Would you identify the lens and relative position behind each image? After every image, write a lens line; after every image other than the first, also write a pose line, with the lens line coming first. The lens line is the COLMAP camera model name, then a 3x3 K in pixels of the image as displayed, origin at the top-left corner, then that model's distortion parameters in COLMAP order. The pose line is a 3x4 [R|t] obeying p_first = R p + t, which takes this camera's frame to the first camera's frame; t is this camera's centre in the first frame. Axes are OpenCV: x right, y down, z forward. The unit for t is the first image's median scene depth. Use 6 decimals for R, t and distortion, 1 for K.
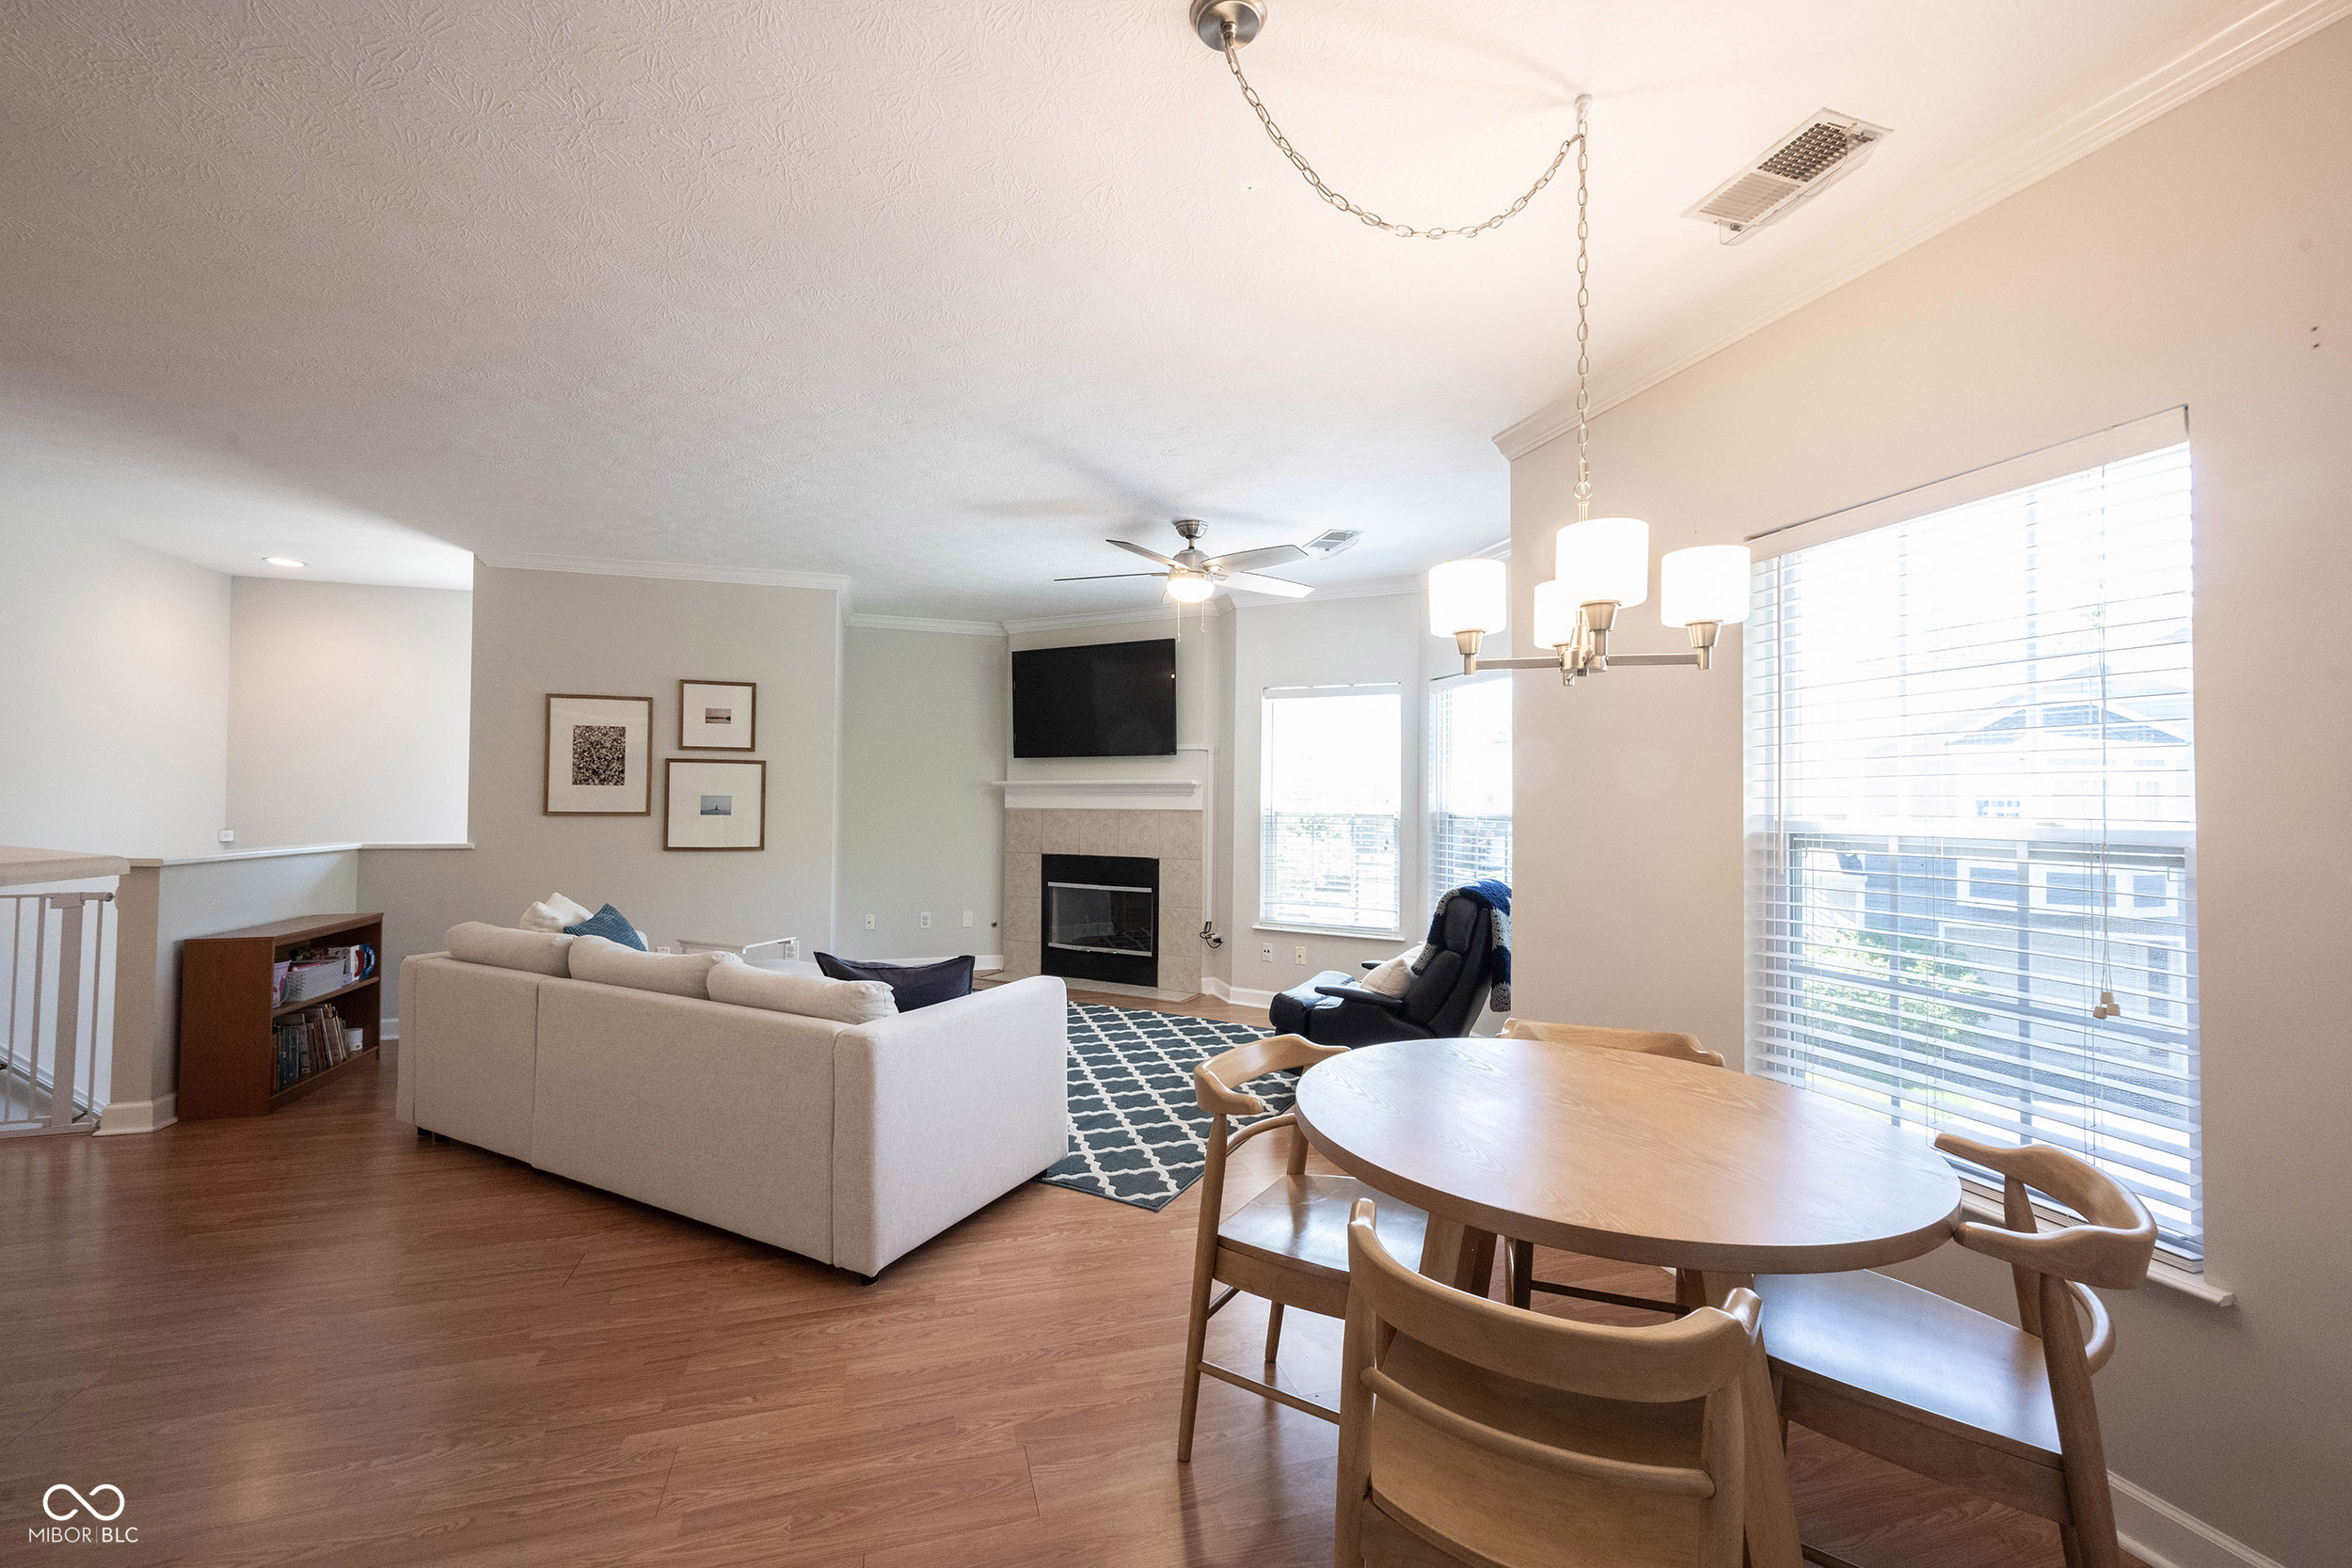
lens RADIAL K [[929.5, 0, 1172.6], [0, 929.5, 782.0], [0, 0, 1]] dist [-0.000092, -0.000016]
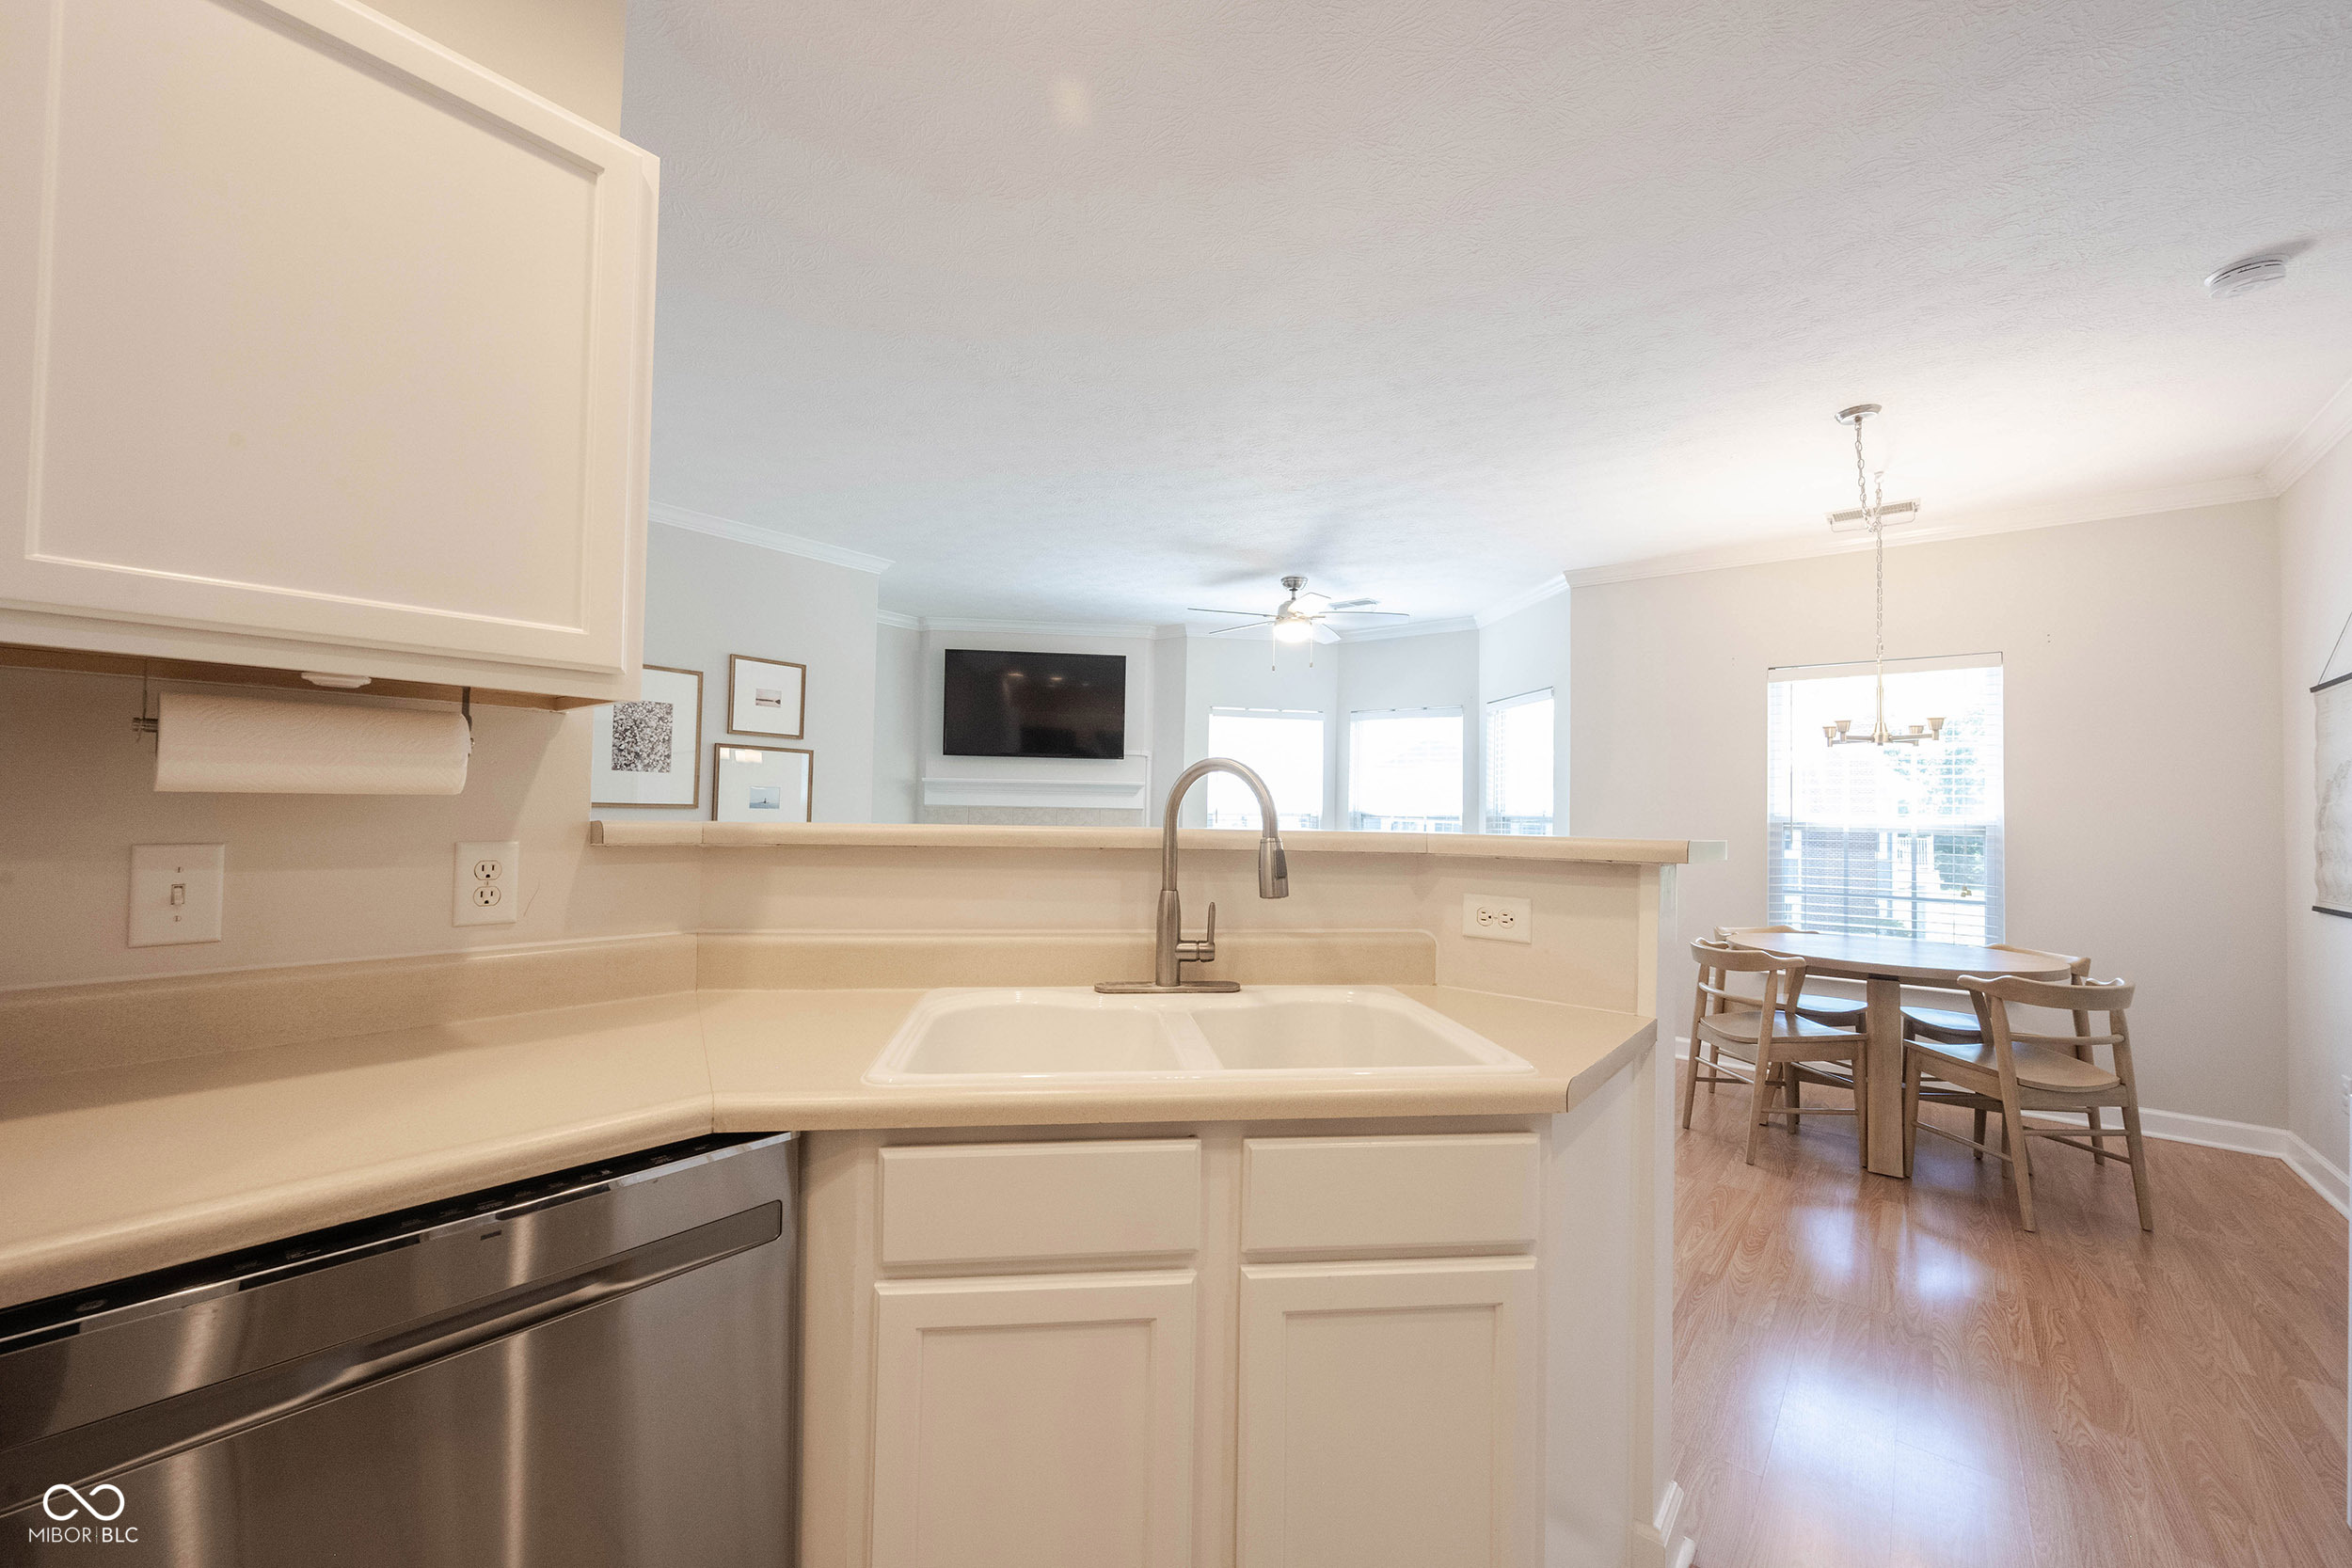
lens RADIAL K [[927.1, 0, 1162.5], [0, 927.1, 784.2], [0, 0, 1]] dist [-0.000489, -0.000373]
pose [[0.834394, 0.024524, 0.550623, -0.655739], [-0.024488, 0.999673, -0.007416, 0.009079], [-0.550625, -0.007296, 0.834721, 0.042338]]
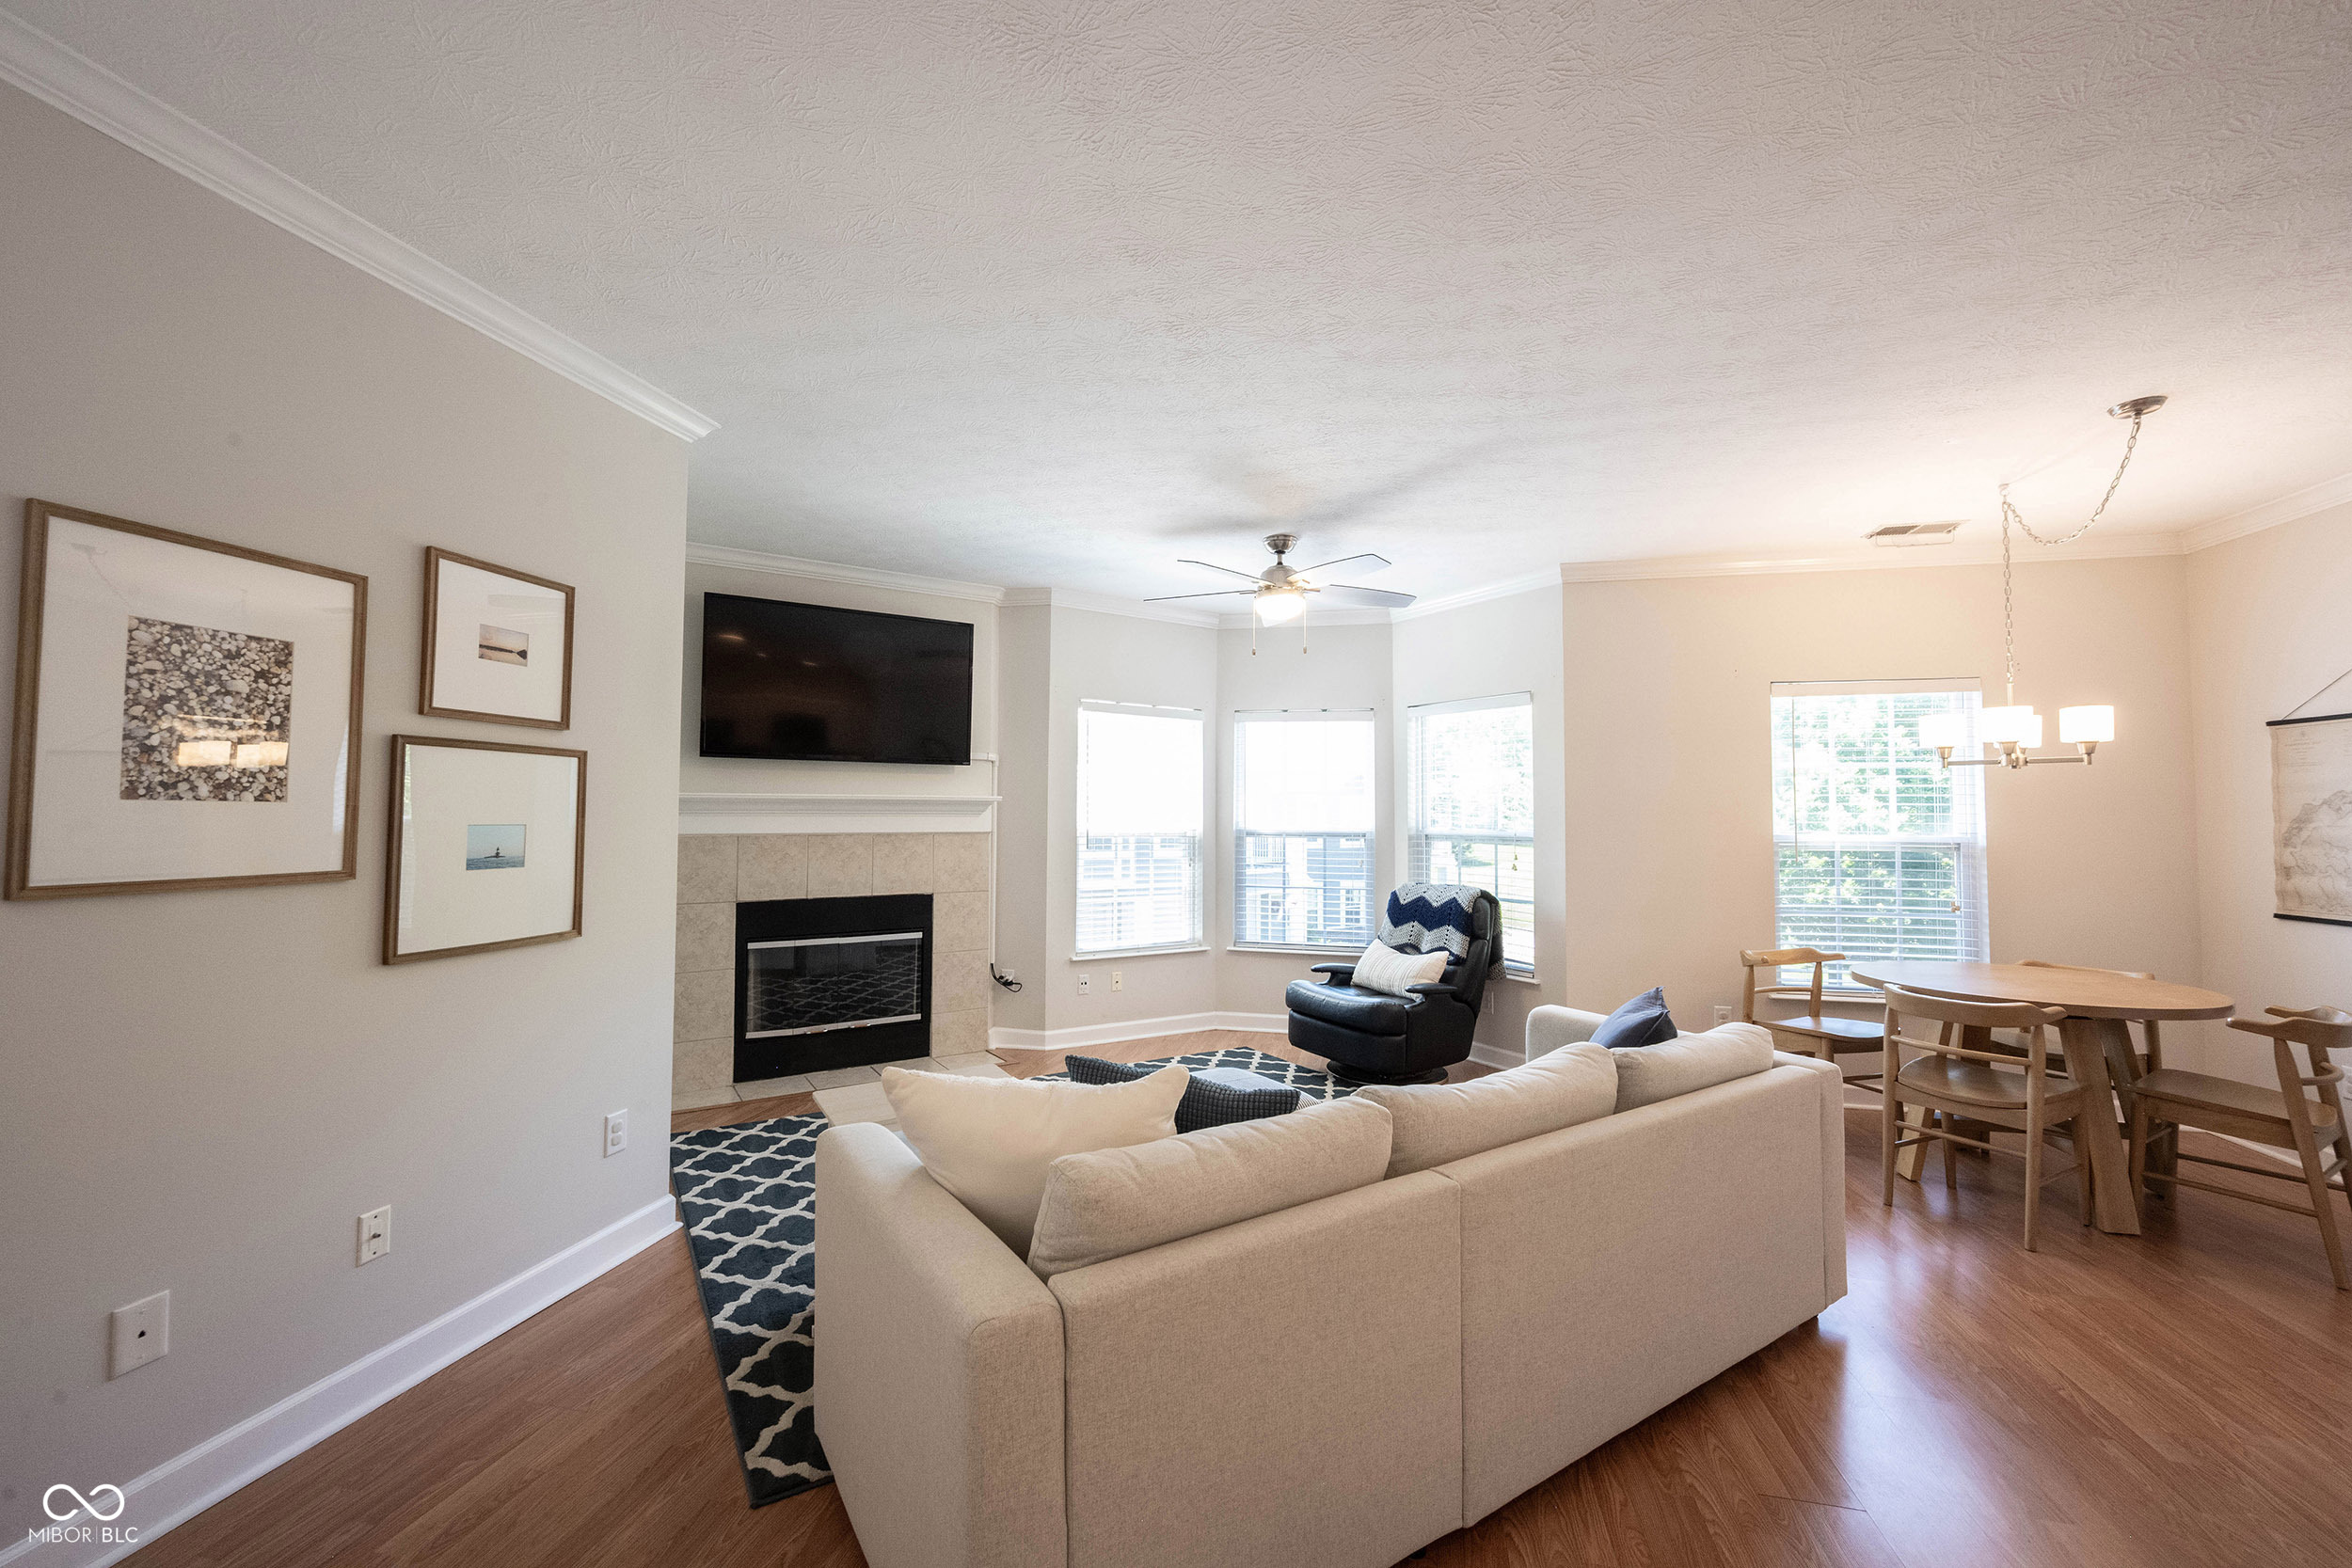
lens RADIAL K [[929.1, 0, 1174.3], [0, 929.1, 781.5], [0, 0, 1]] dist [0.000805, -0.000163]
pose [[0.497785, 0.025231, 0.866933, -0.706475], [-0.019166, 0.999653, -0.018089, -0.004083], [-0.867088, -0.007612, 0.498096, 0.494431]]
